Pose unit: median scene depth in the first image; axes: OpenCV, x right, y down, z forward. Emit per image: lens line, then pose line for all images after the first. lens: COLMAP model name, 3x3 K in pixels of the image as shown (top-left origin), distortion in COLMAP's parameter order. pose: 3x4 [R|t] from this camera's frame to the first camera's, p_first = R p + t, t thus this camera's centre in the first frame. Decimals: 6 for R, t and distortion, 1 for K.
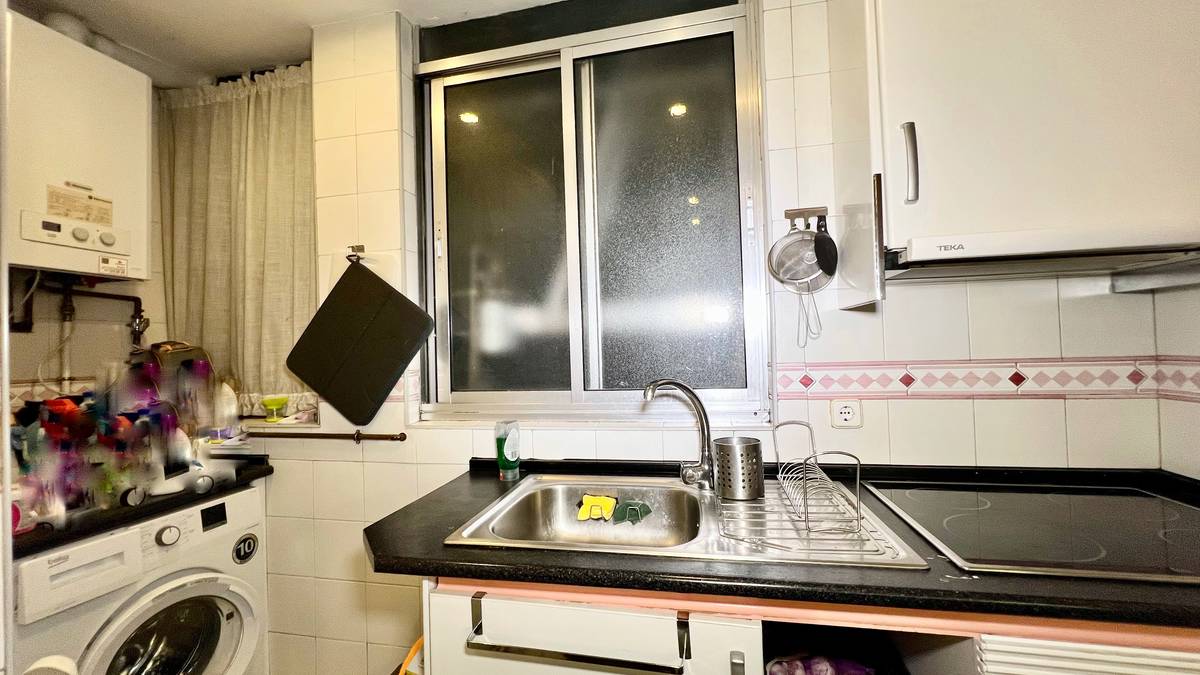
lens RADIAL K [[478.5, 0, 597.0], [0, 478.5, 336.7], [0, 0, 1]] dist [-0.001504, 0.000721]
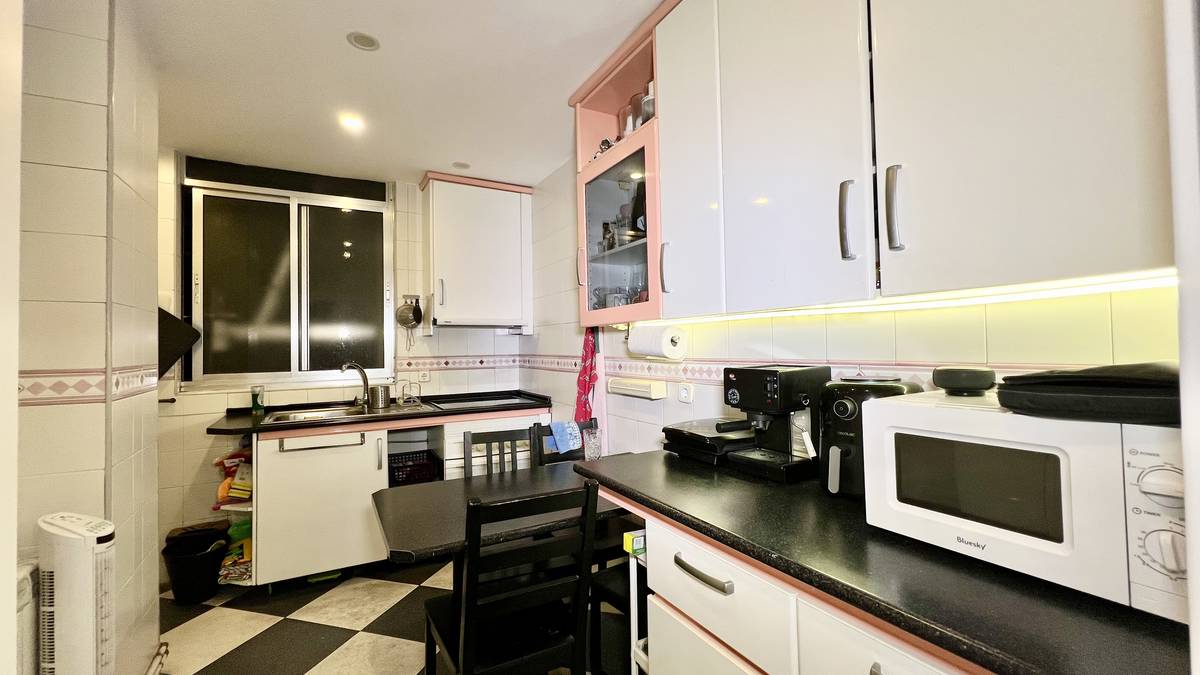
lens RADIAL K [[478.5, 0, 599.9], [0, 478.5, 335.6], [0, 0, 1]] dist [-0.001504, 0.000721]
pose [[0.746416, 0.030769, 0.664768, -0.494808], [-0.026089, 0.999516, -0.016970, -0.040208], [-0.664968, -0.004676, 0.746857, -1.558086]]
